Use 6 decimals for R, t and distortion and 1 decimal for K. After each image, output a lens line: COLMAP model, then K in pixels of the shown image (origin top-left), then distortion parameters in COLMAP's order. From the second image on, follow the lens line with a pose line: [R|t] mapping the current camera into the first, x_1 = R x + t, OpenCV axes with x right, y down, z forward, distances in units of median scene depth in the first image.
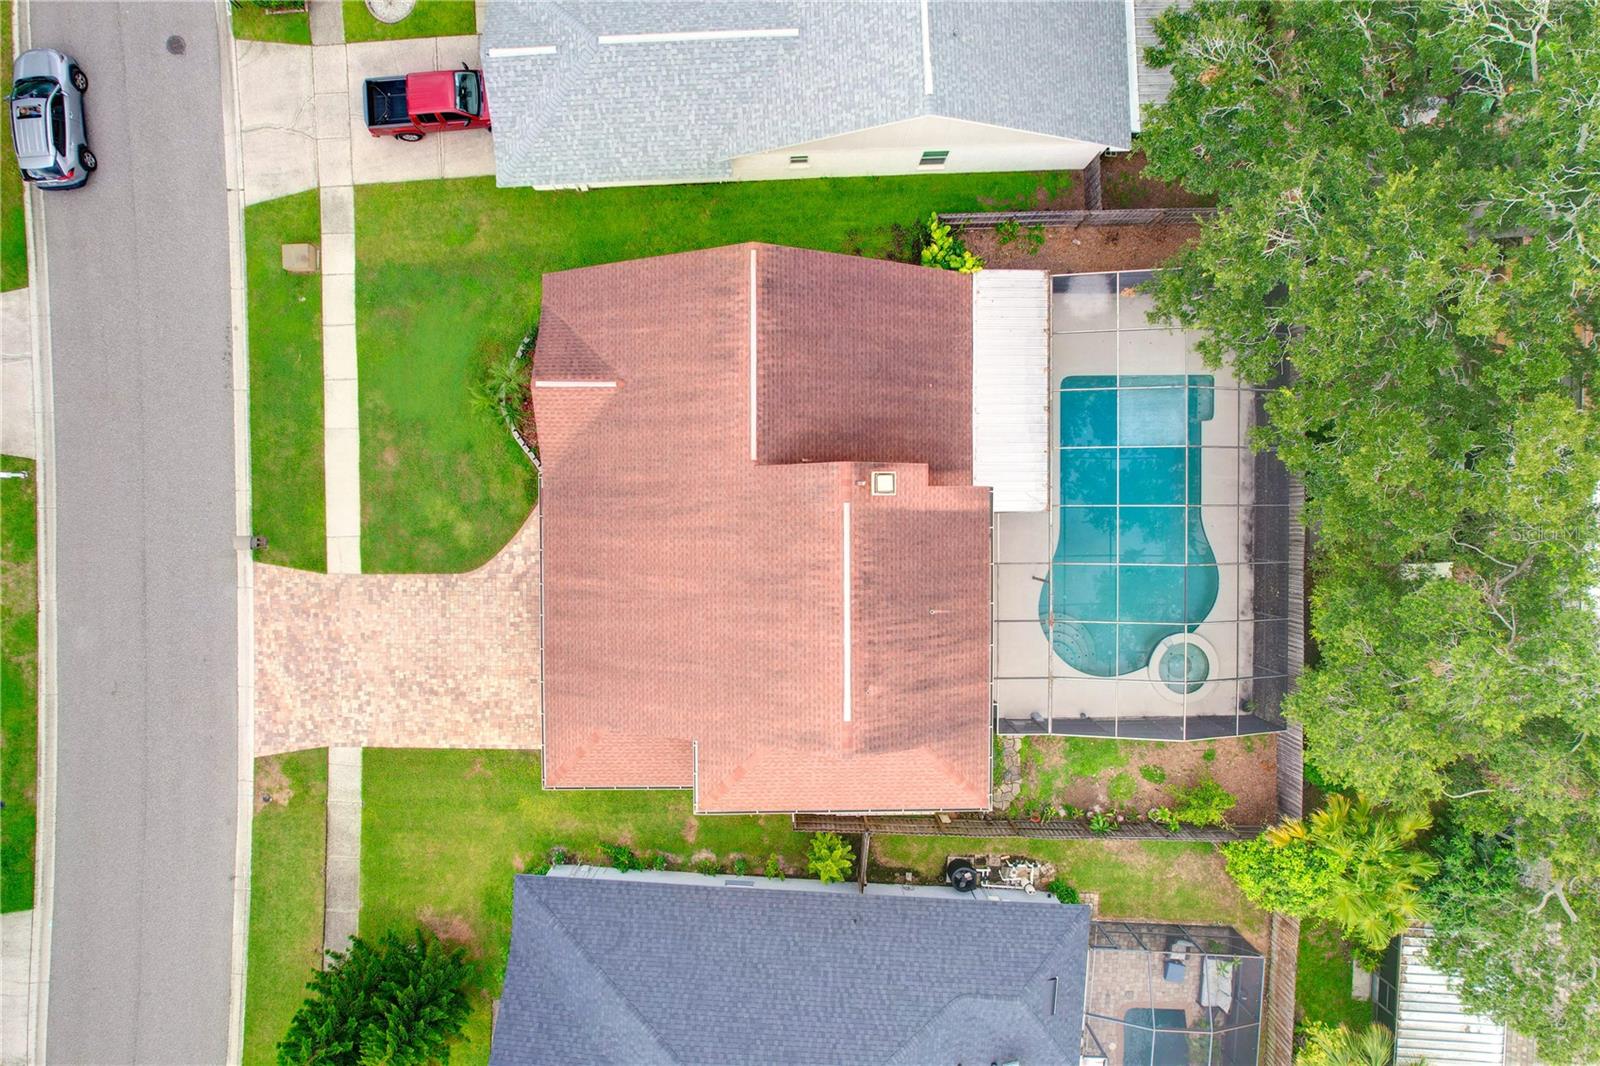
lens RADIAL K [[1000.9, 0, 799.7], [0, 1000.9, 549.6], [0, 0, 1]] dist [-0.082424, 0.067196]
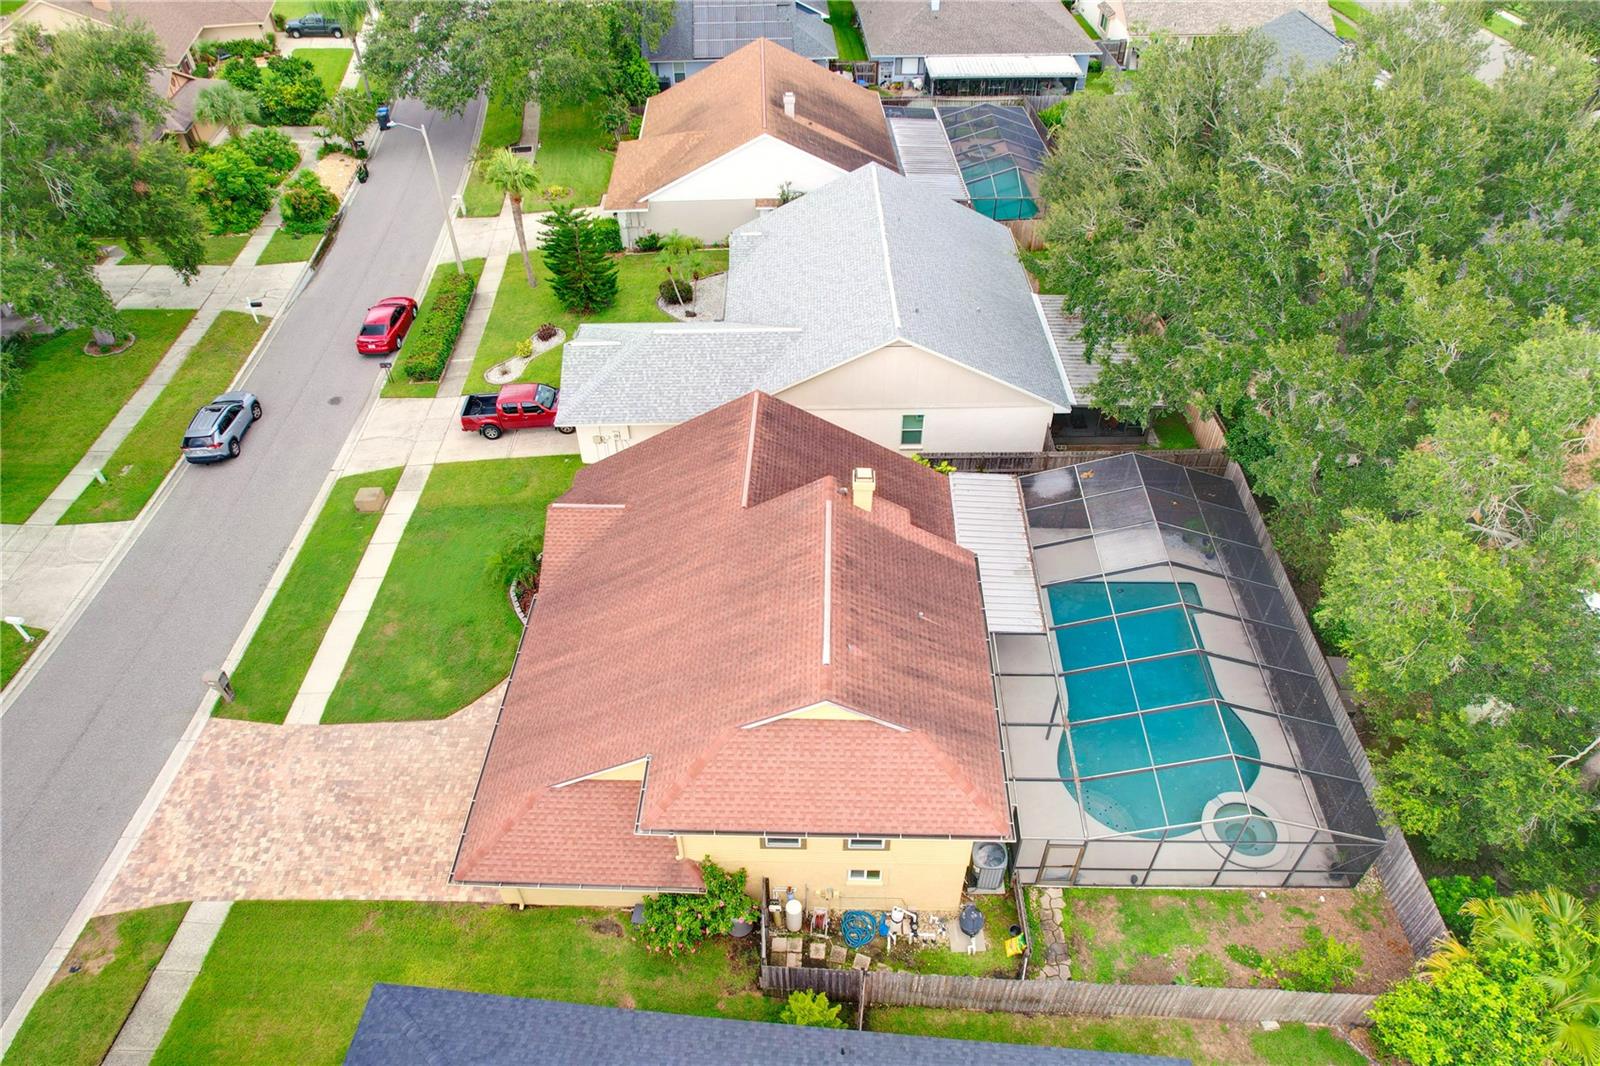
lens RADIAL K [[1024.0, 0, 800.0], [0, 1024.0, 533.0], [0, 0, 1]] dist [-0.098864, 0.091193]
pose [[0.999128, 0.008694, -0.040835, 0.047037], [-0.036471, 0.657801, -0.752308, 0.601747], [0.020320, 0.753142, 0.657544, 0.250381]]
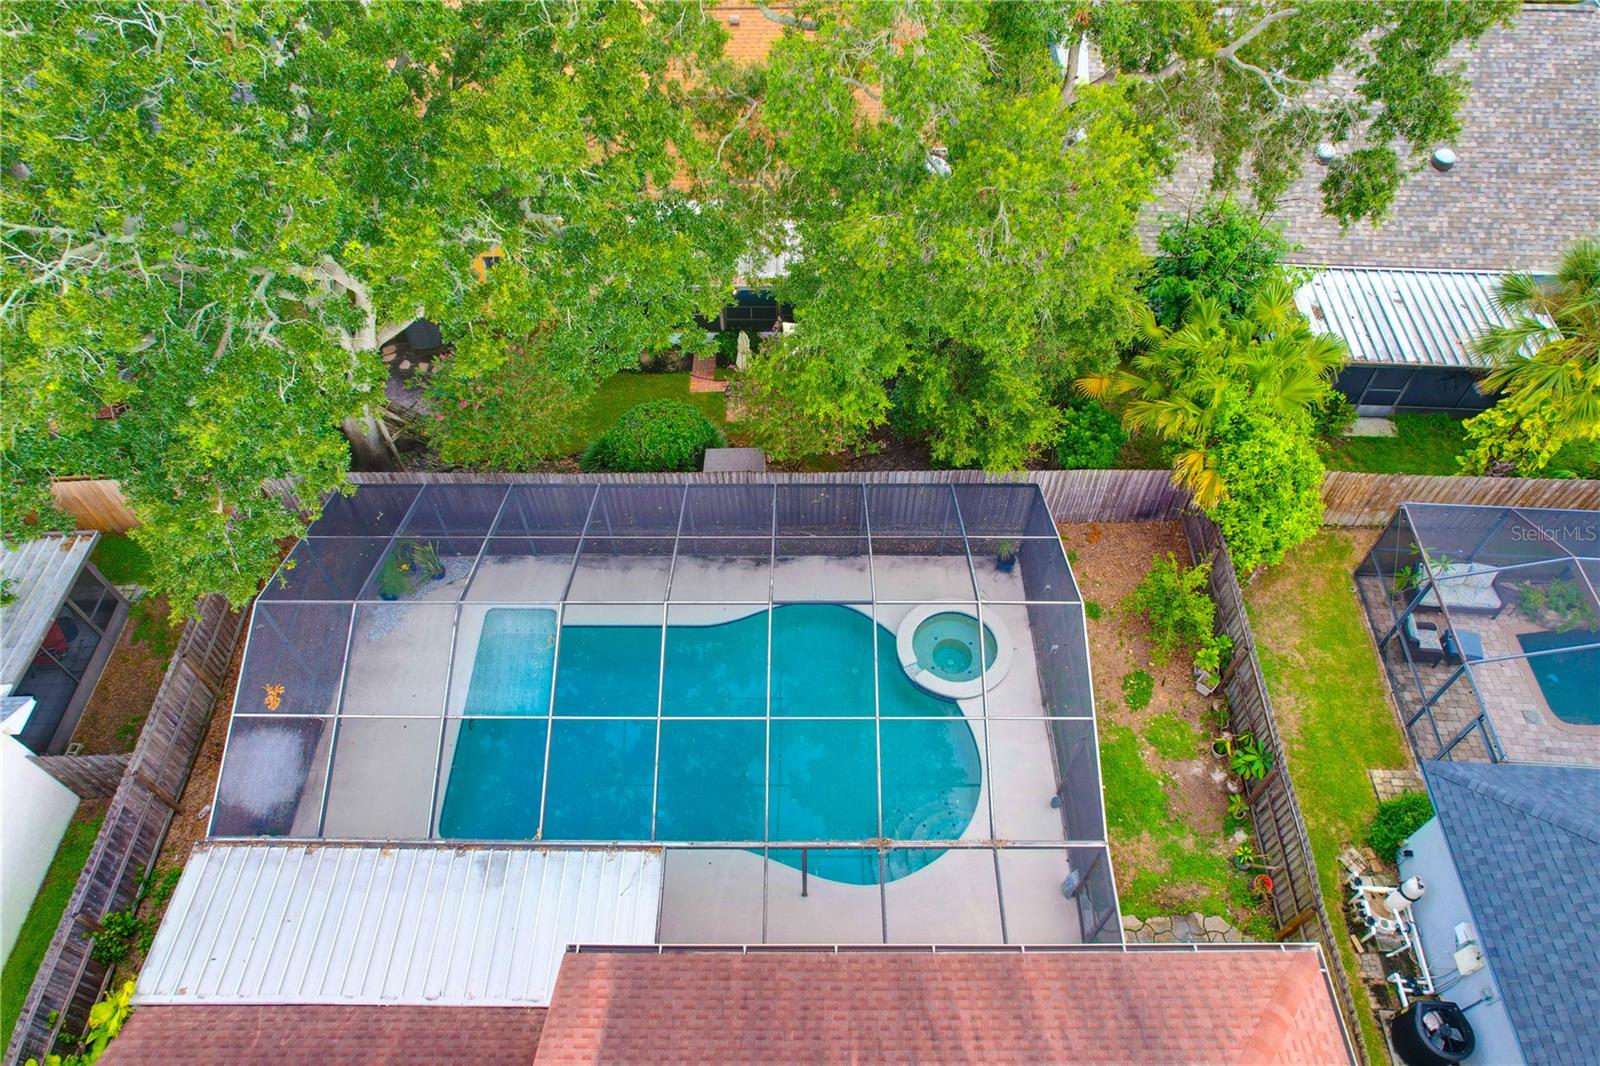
lens RADIAL K [[1024.0, 0, 800.0], [0, 1024.0, 533.0], [0, 0, 1]] dist [-0.098864, 0.091193]
pose [[0.009887, -0.780526, 0.625045, 0.050338], [0.999343, -0.014091, -0.033404, 0.046484], [0.034880, 0.624965, 0.779873, 0.463395]]
